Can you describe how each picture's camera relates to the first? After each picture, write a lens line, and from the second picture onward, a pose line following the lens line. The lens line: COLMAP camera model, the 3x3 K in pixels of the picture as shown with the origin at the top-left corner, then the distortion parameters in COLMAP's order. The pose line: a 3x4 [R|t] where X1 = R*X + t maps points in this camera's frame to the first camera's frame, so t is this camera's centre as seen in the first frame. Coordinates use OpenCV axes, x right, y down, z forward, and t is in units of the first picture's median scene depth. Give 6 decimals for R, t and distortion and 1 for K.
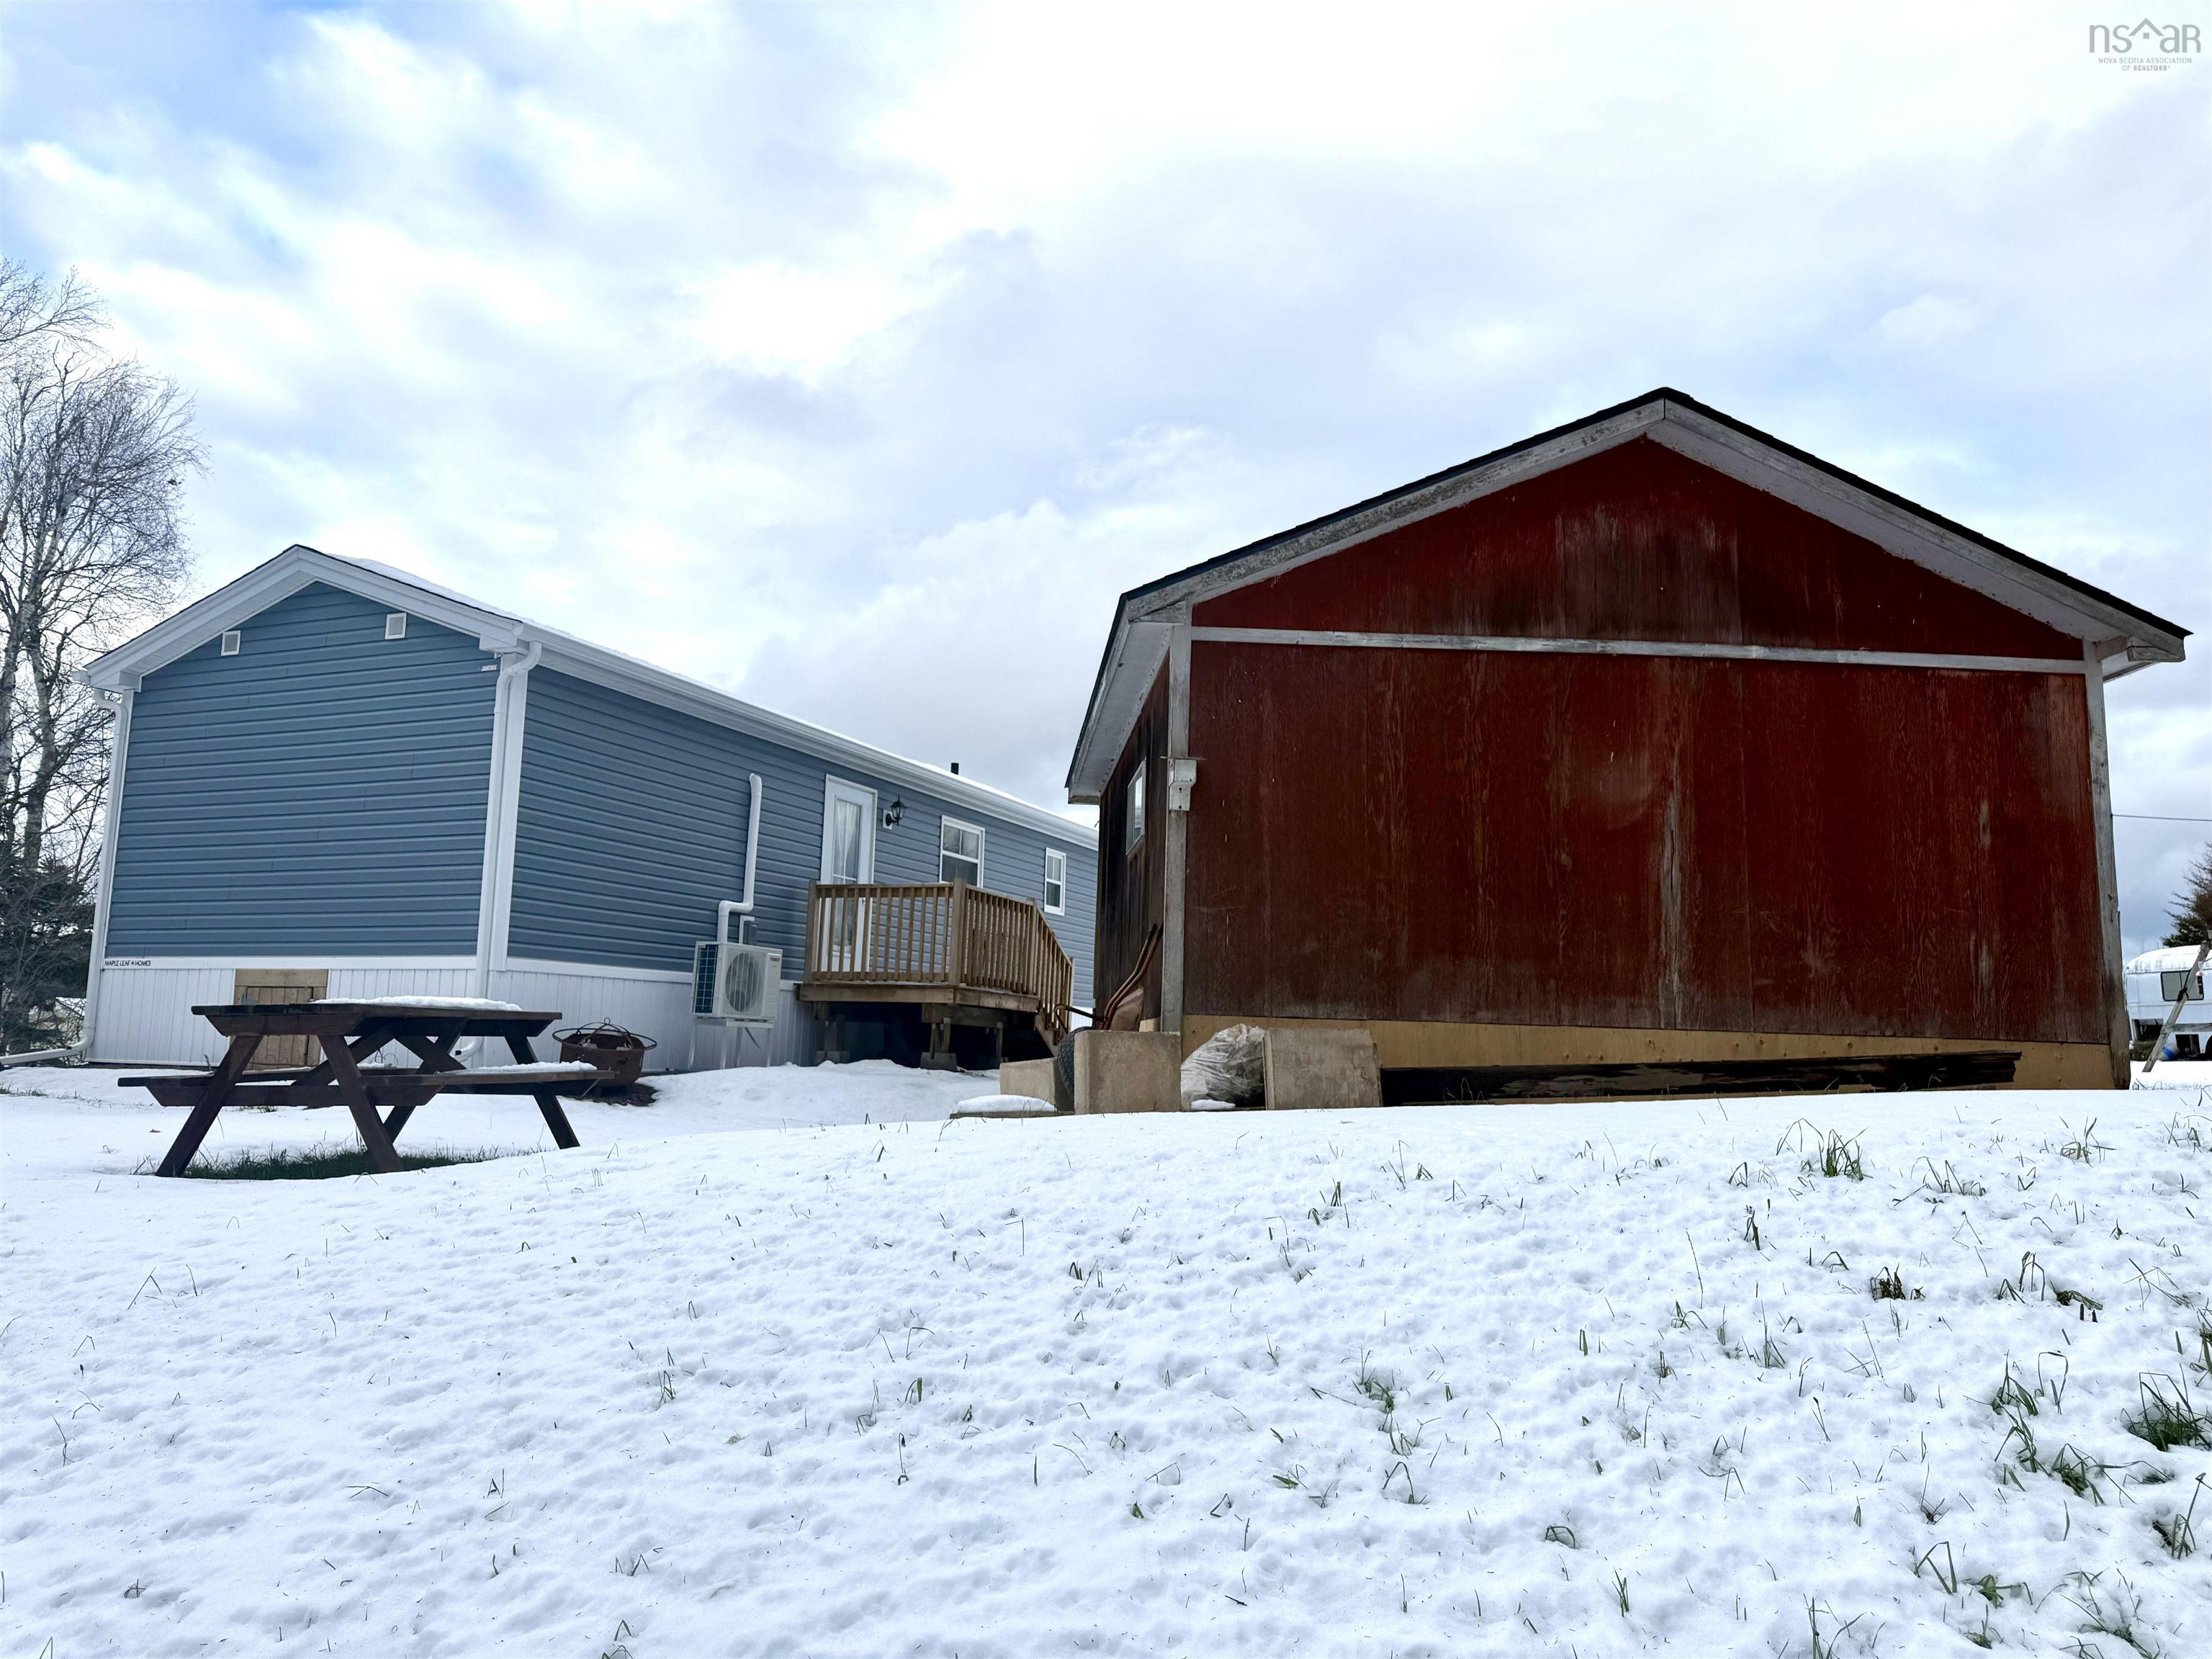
lens RADIAL K [[1596.0, 0, 1128.3], [0, 1596.0, 842.0], [0, 0, 1]] dist [0.090269, -0.109036]
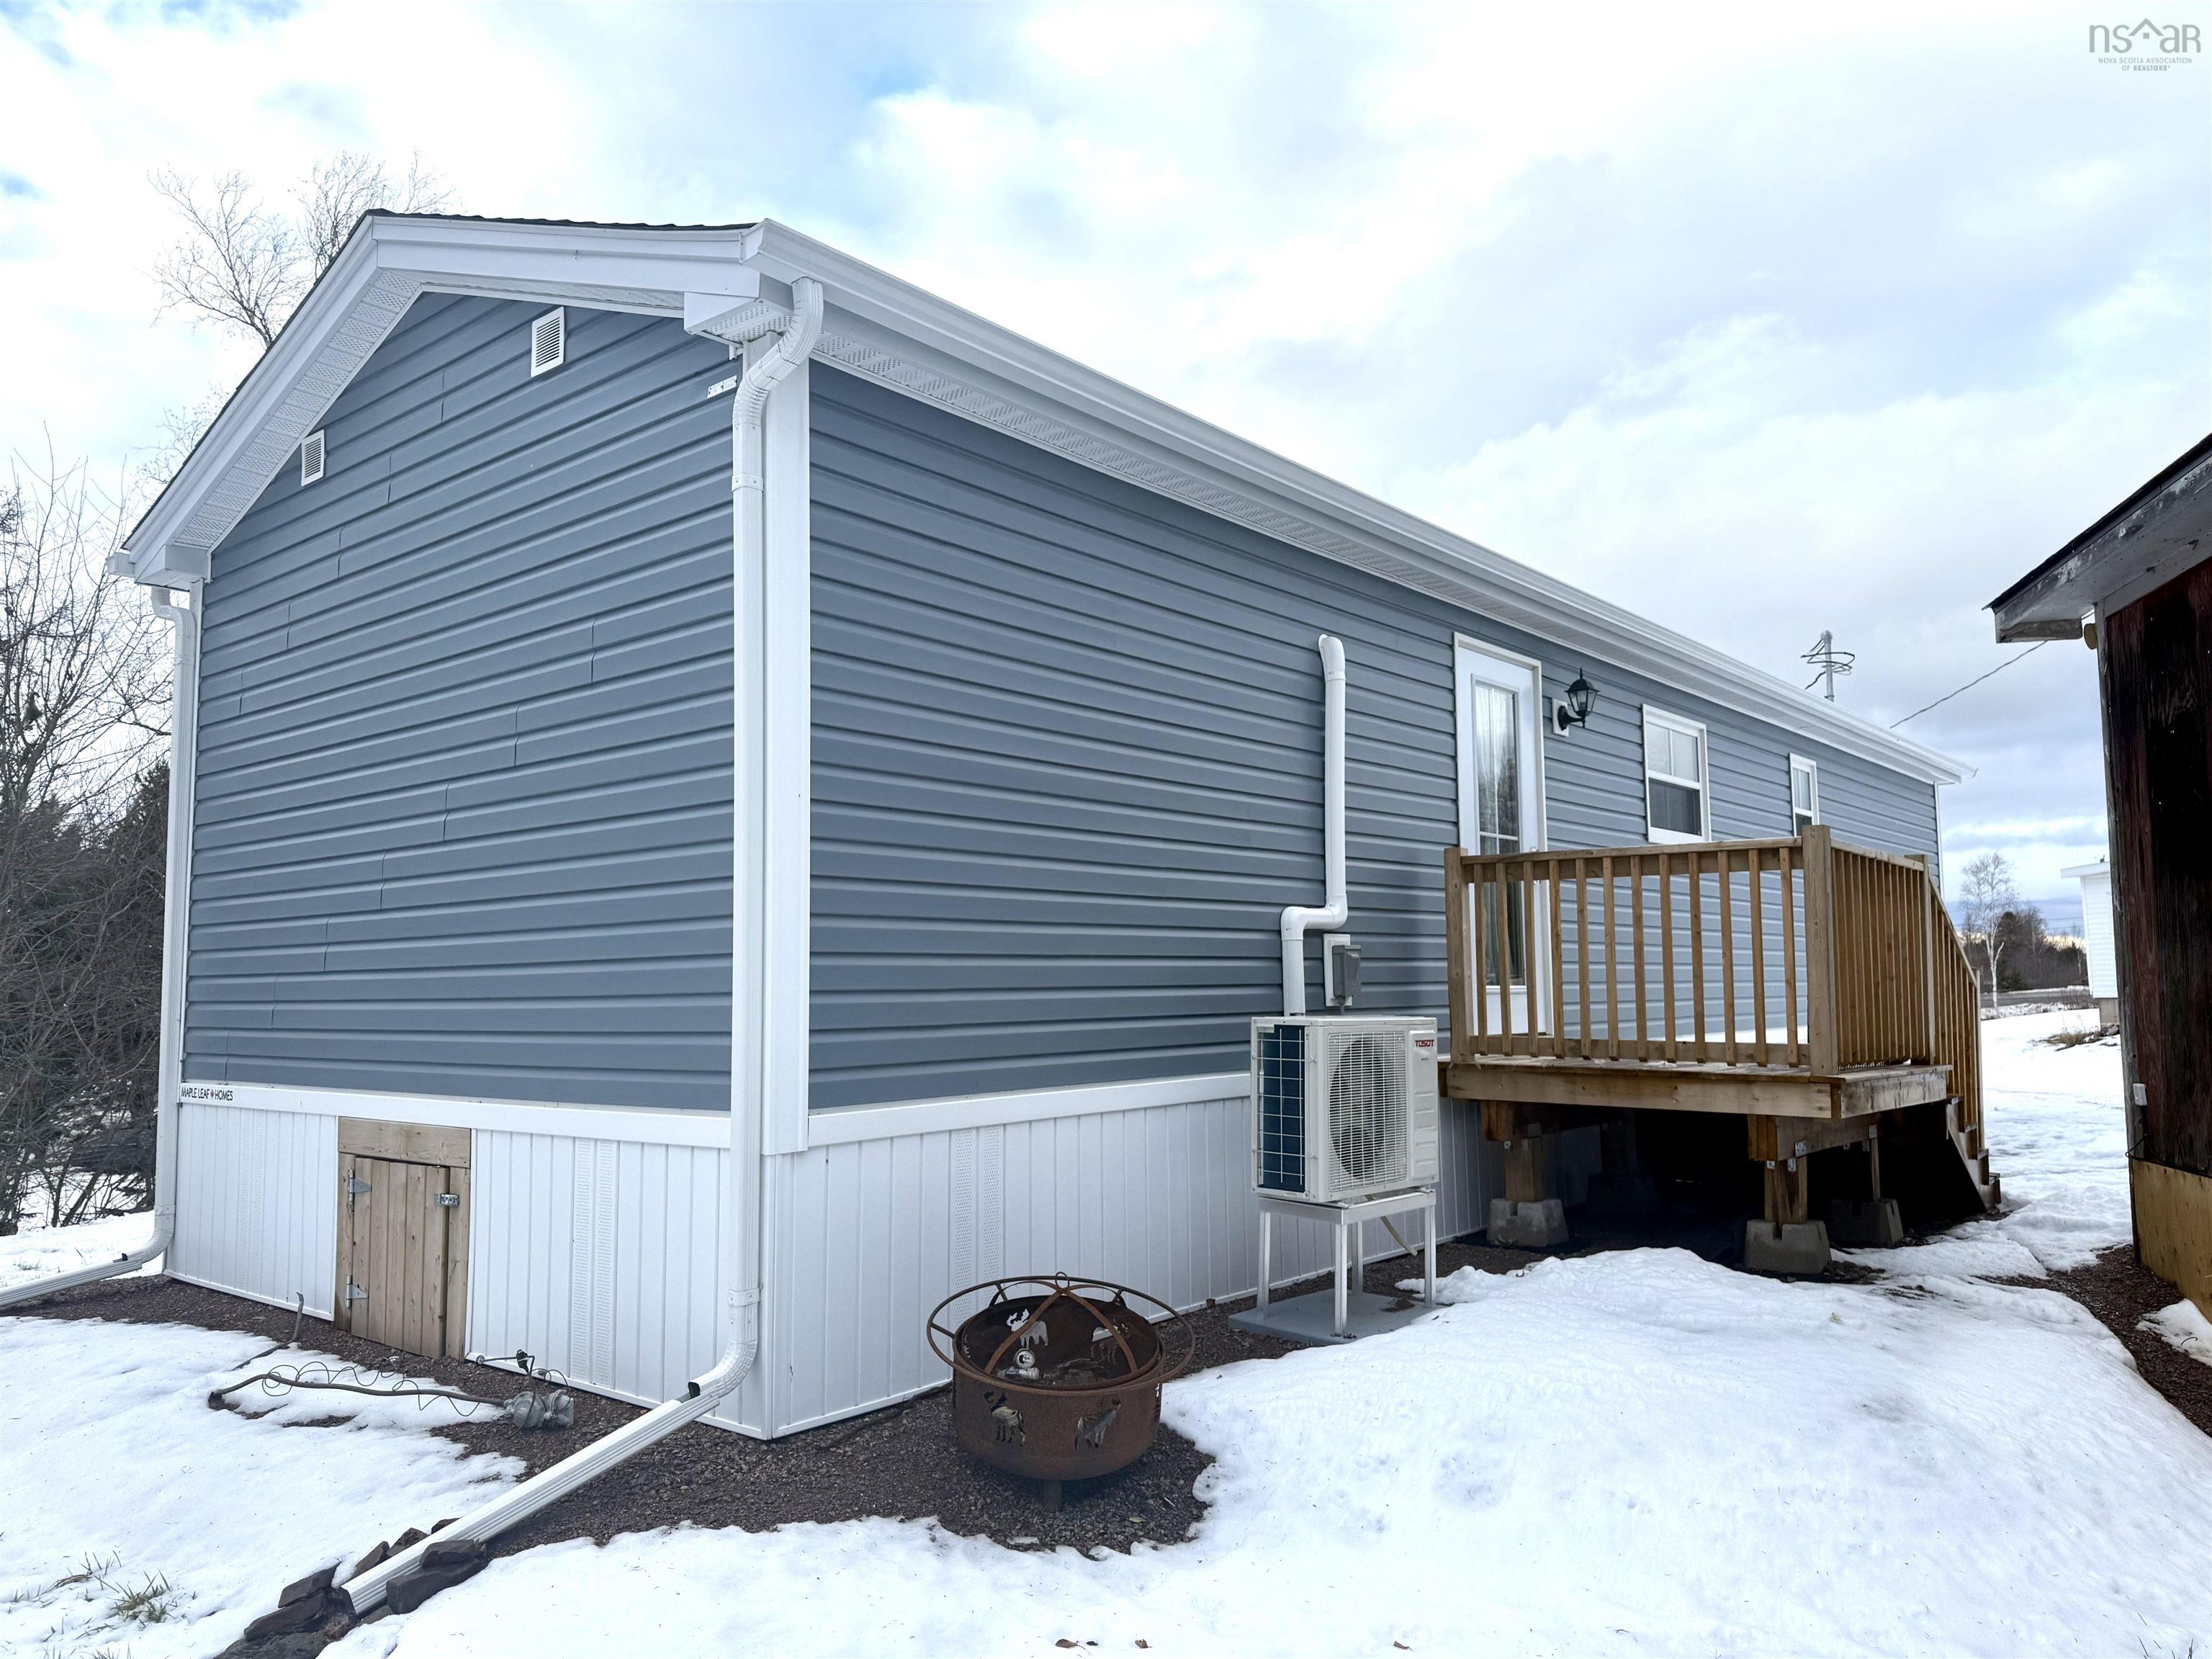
lens RADIAL K [[1545.7, 0, 1116.1], [0, 1545.7, 838.0], [0, 0, 1]] dist [0.133140, -0.212092]
pose [[0.953391, -0.064065, -0.294858, -0.162640], [0.075272, 0.996803, 0.026804, 0.000535], [0.292198, -0.047750, 0.955165, 0.544087]]
